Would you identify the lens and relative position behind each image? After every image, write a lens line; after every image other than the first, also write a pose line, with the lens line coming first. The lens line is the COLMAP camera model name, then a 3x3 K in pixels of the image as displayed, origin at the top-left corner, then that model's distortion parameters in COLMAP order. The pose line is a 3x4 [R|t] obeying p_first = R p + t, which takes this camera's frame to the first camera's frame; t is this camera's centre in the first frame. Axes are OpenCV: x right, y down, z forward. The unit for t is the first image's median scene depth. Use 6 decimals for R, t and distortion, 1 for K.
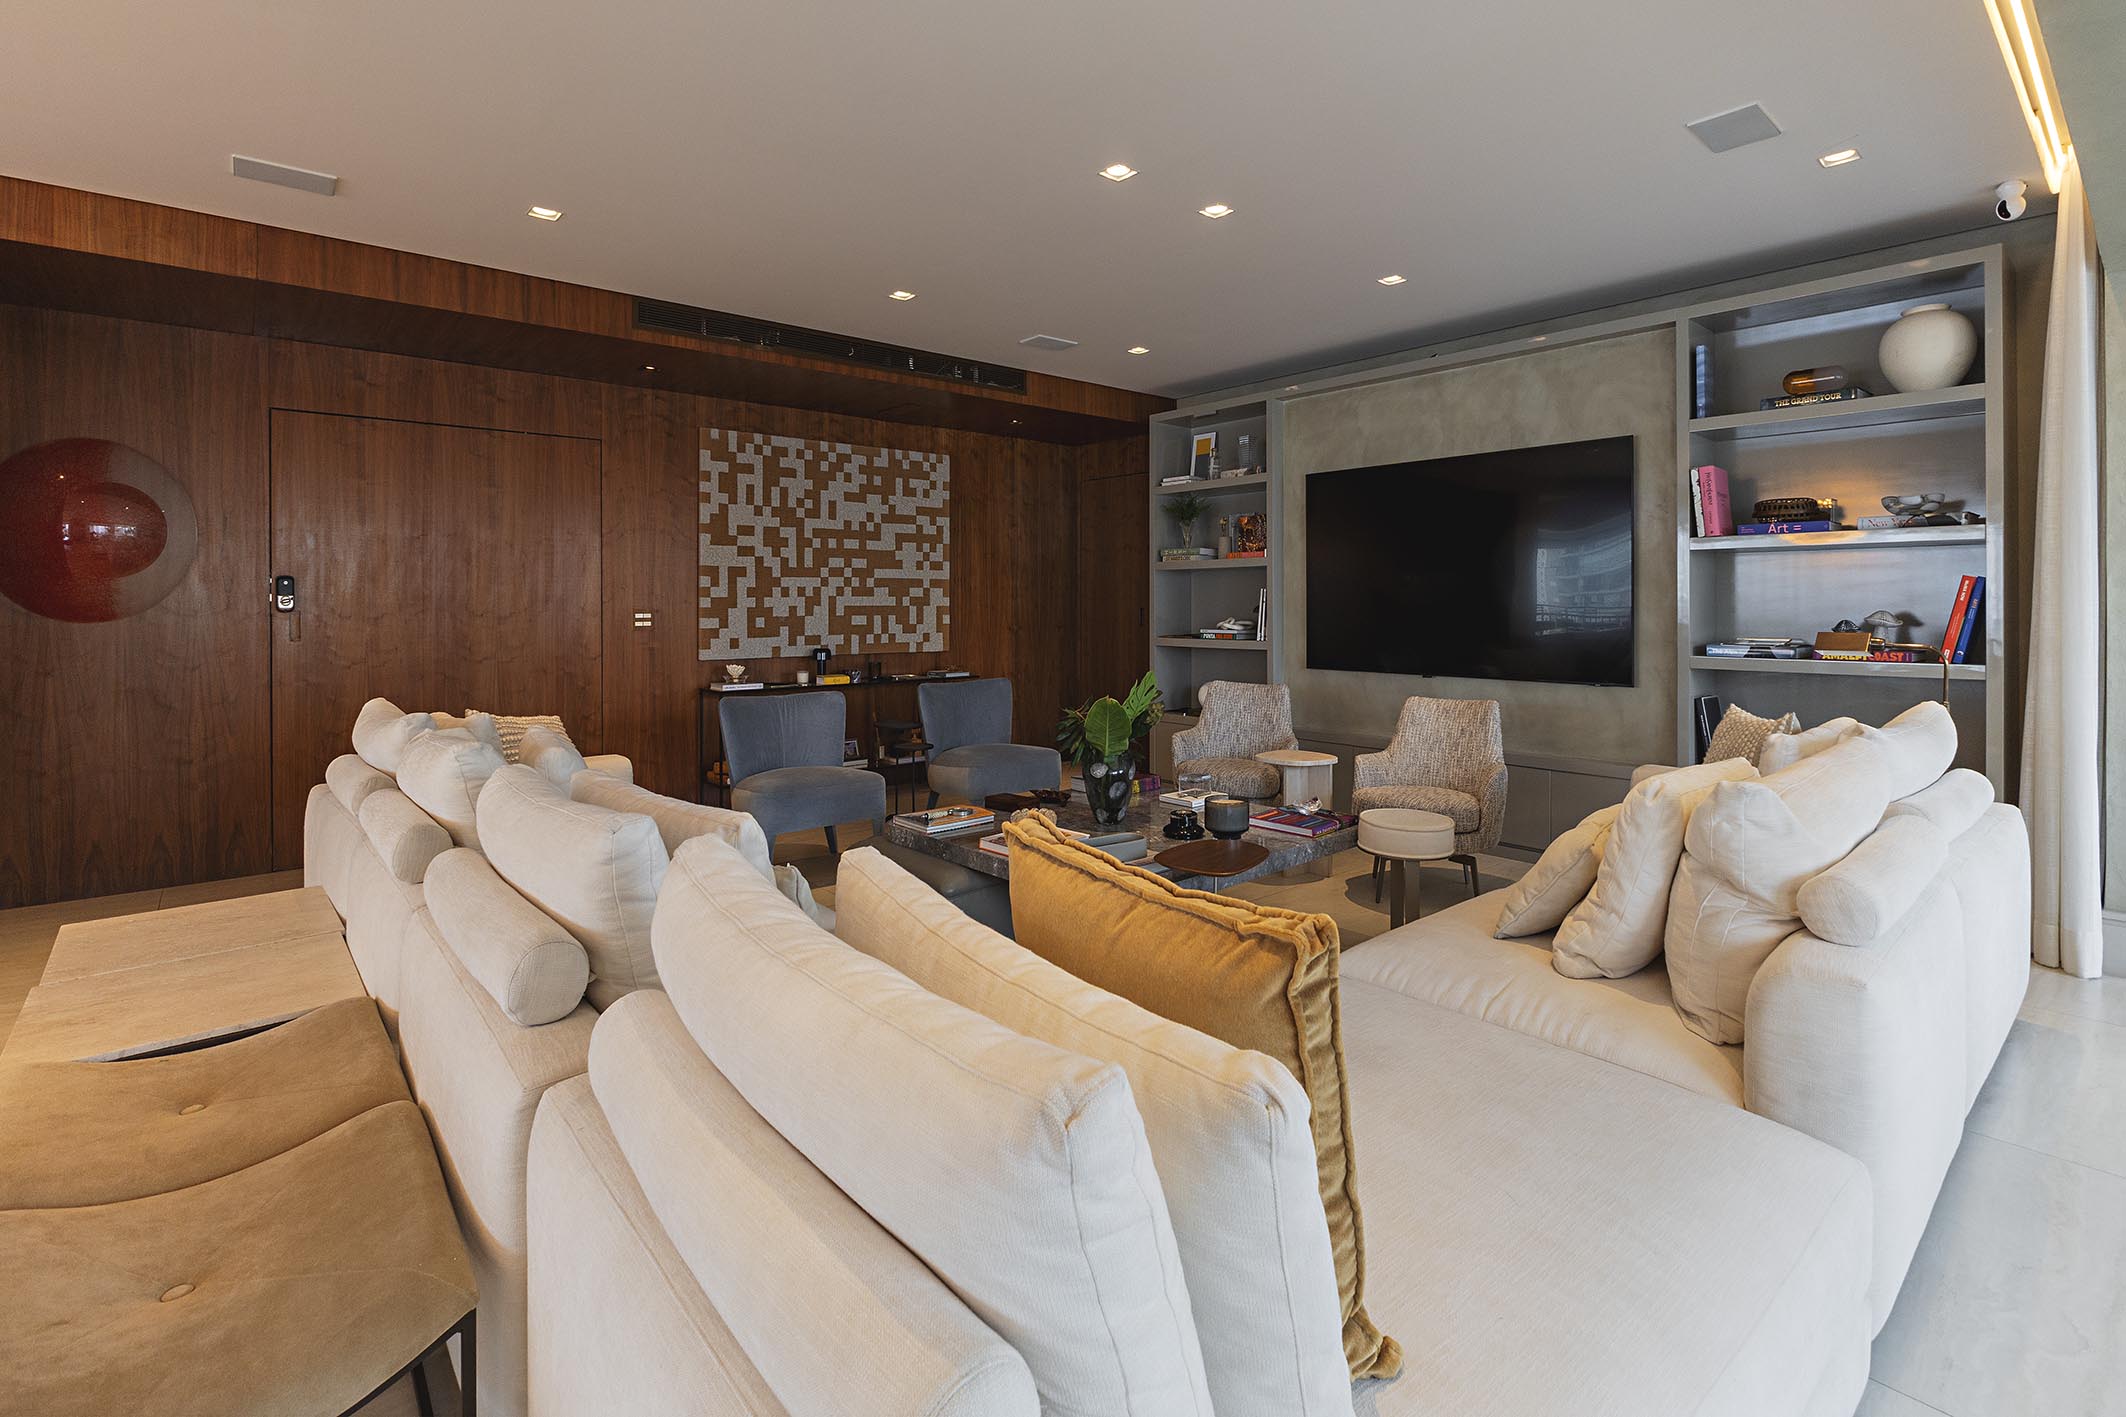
lens RADIAL K [[1027.2, 0, 997.9], [0, 1027.2, 608.0], [0, 0, 1]] dist [-0.009699, 0.001523]
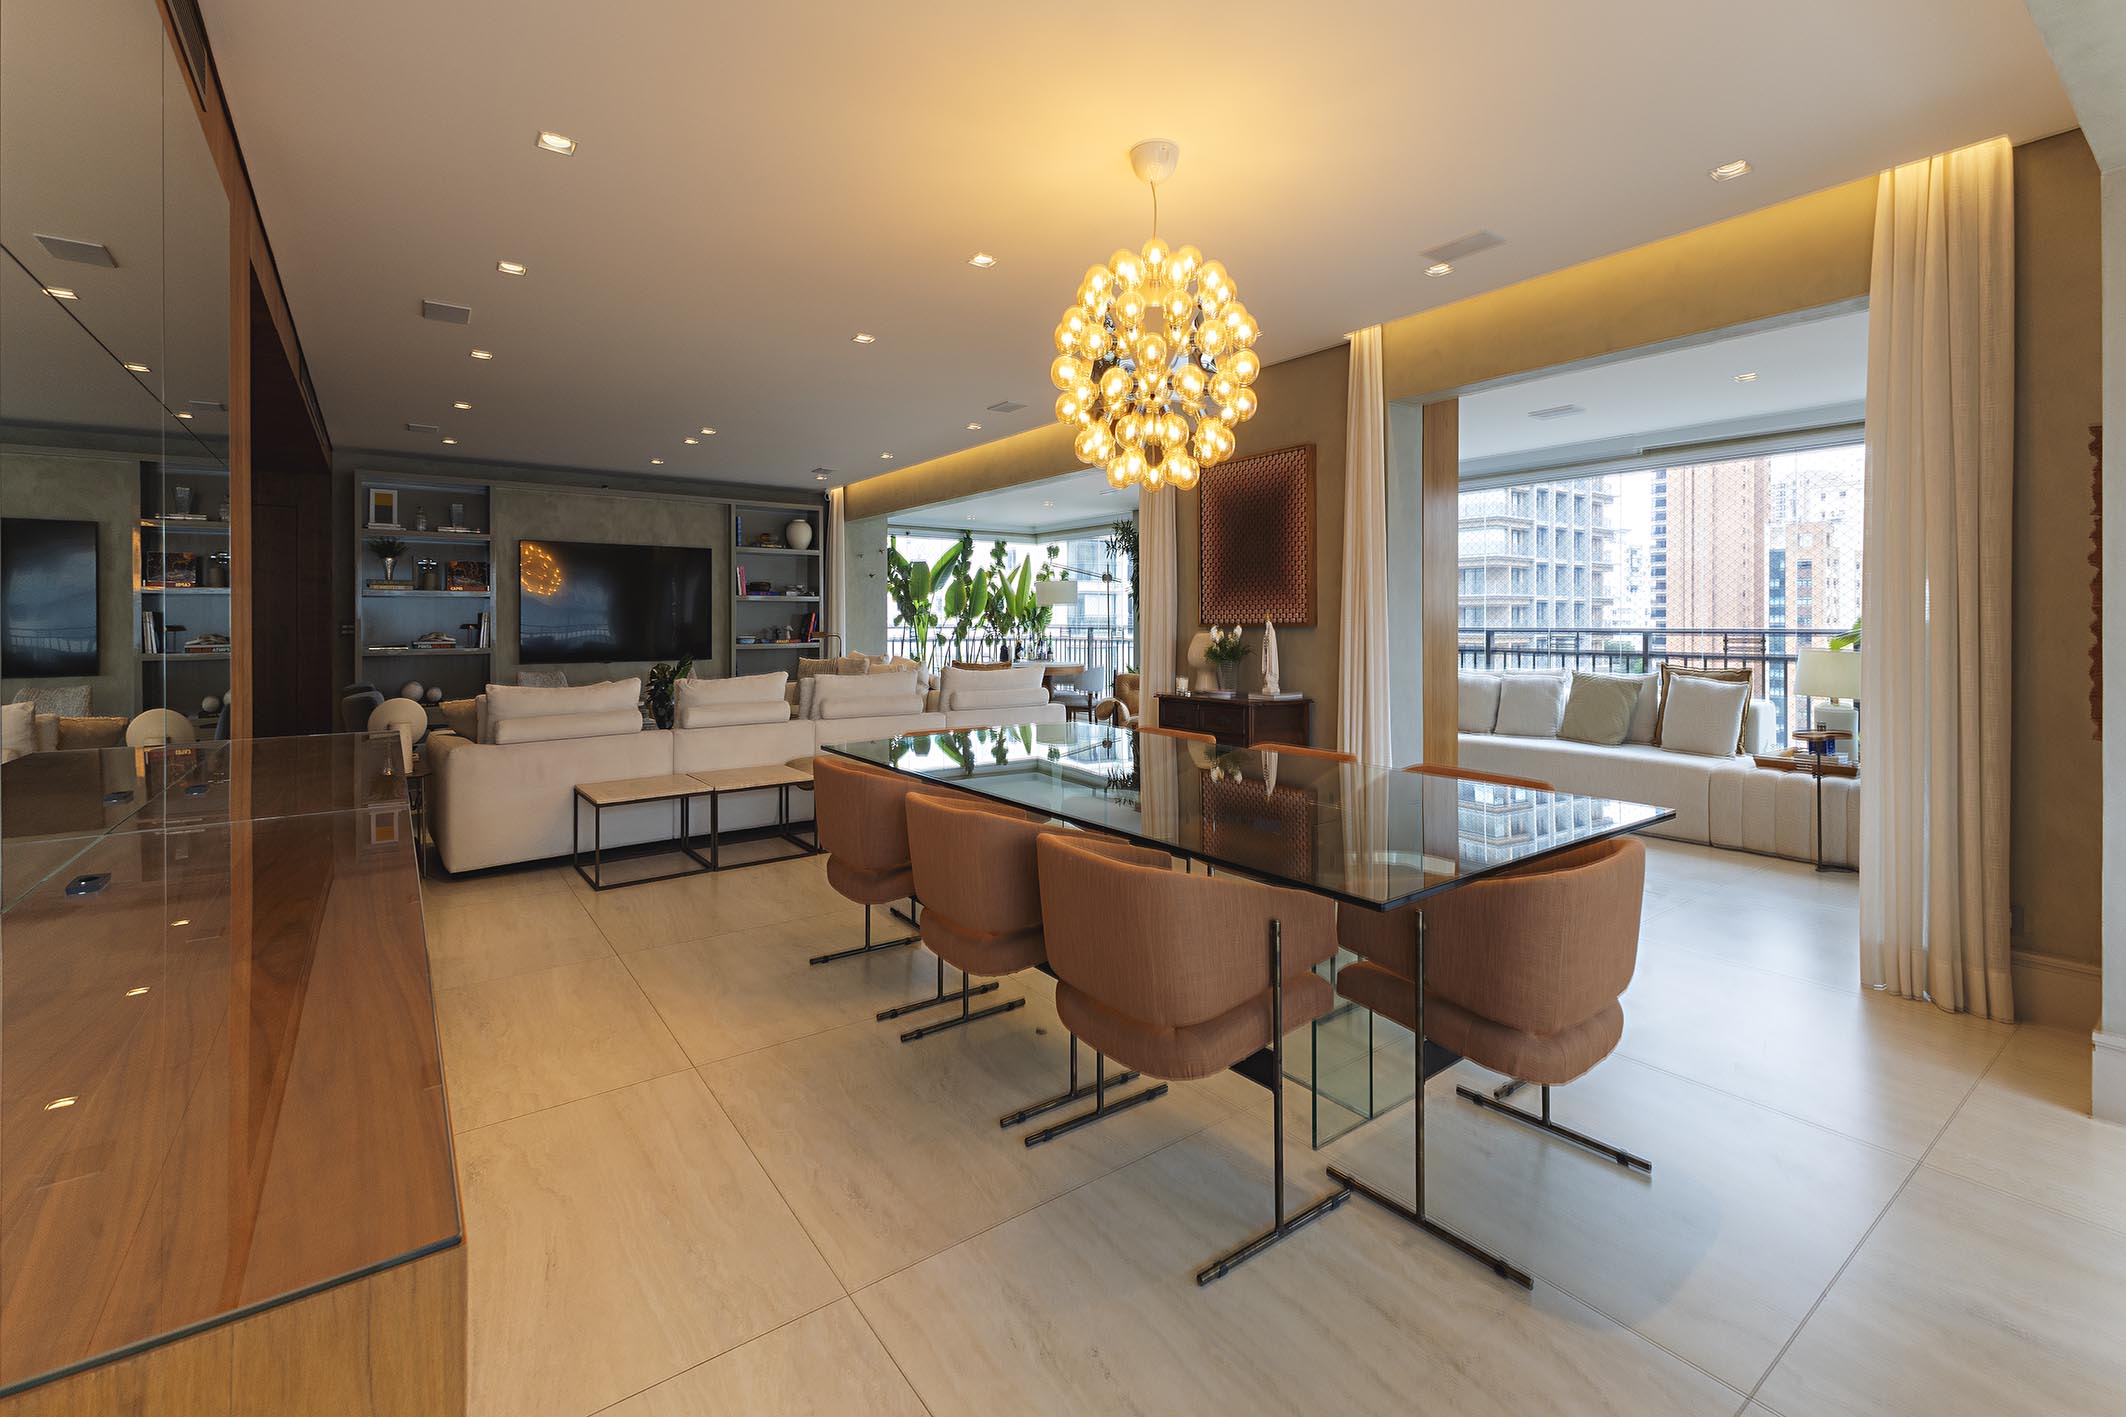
lens RADIAL K [[1099.6, 0, 1062.0], [0, 1099.6, 625.7], [0, 0, 1]] dist [-0.009042, -0.000086]
pose [[-0.032788, -0.001122, 0.999462, -1.312455], [0.007753, 0.999969, 0.001376, 0.004763], [-0.999432, 0.007794, -0.032779, 0.215577]]
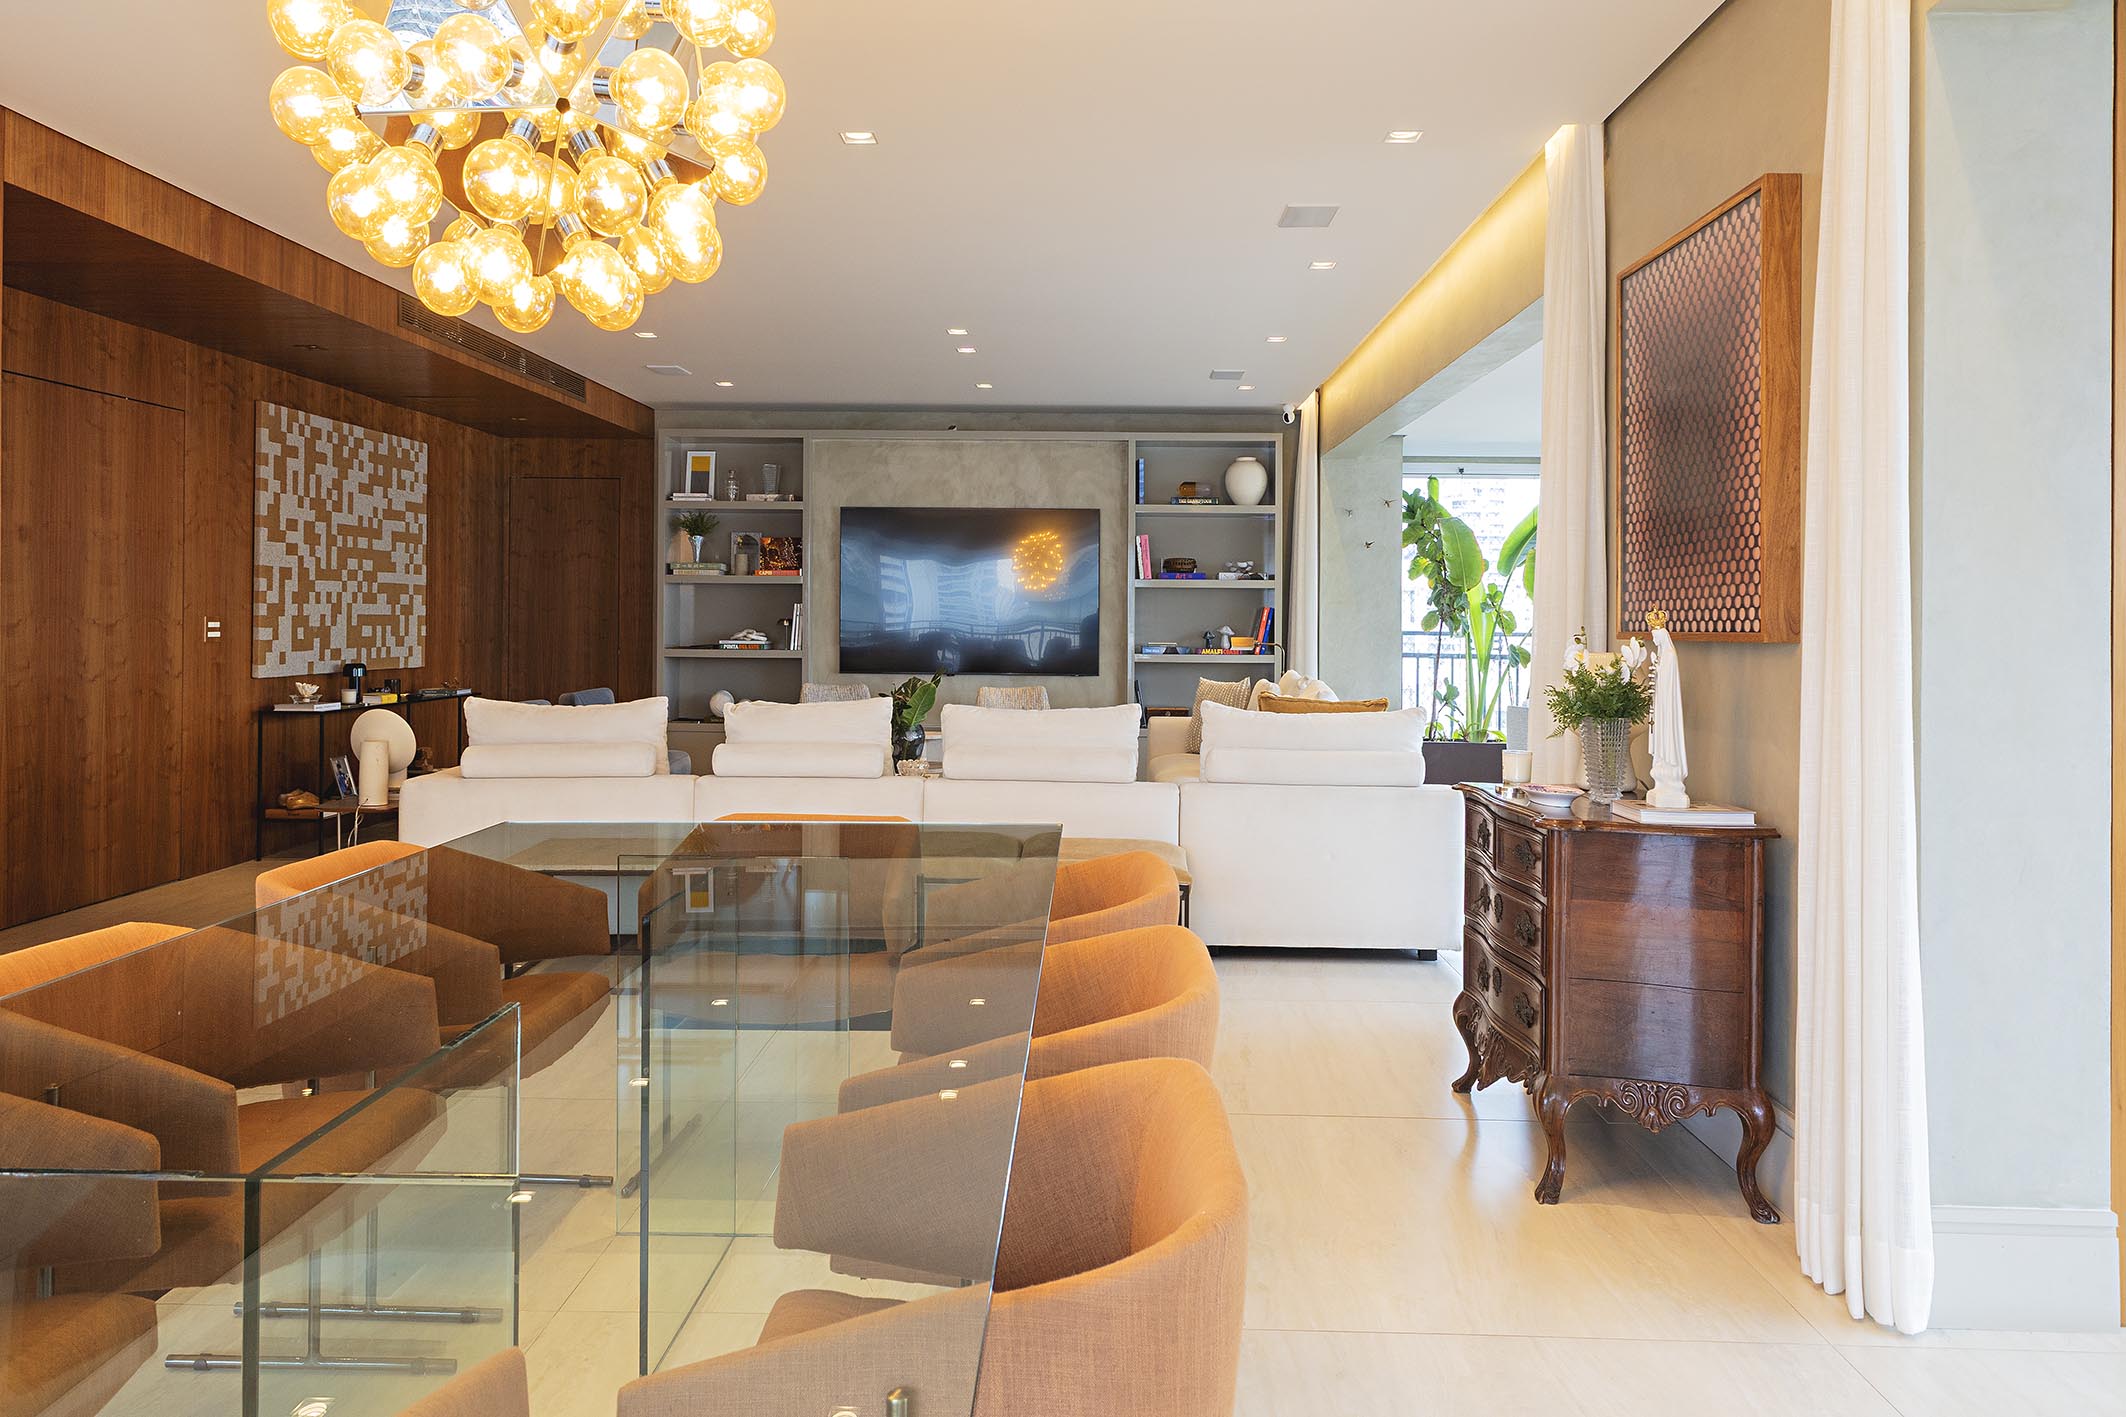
lens RADIAL K [[1544.6, 0, 1065.7], [0, 1544.6, 620.5], [0, 0, 1]] dist [0.017156, -0.005629]
pose [[0.660048, 0.008361, 0.751176, -0.796655], [-0.007956, 0.999960, -0.004140, 0.003960], [-0.751181, -0.003243, 0.660088, -0.331233]]
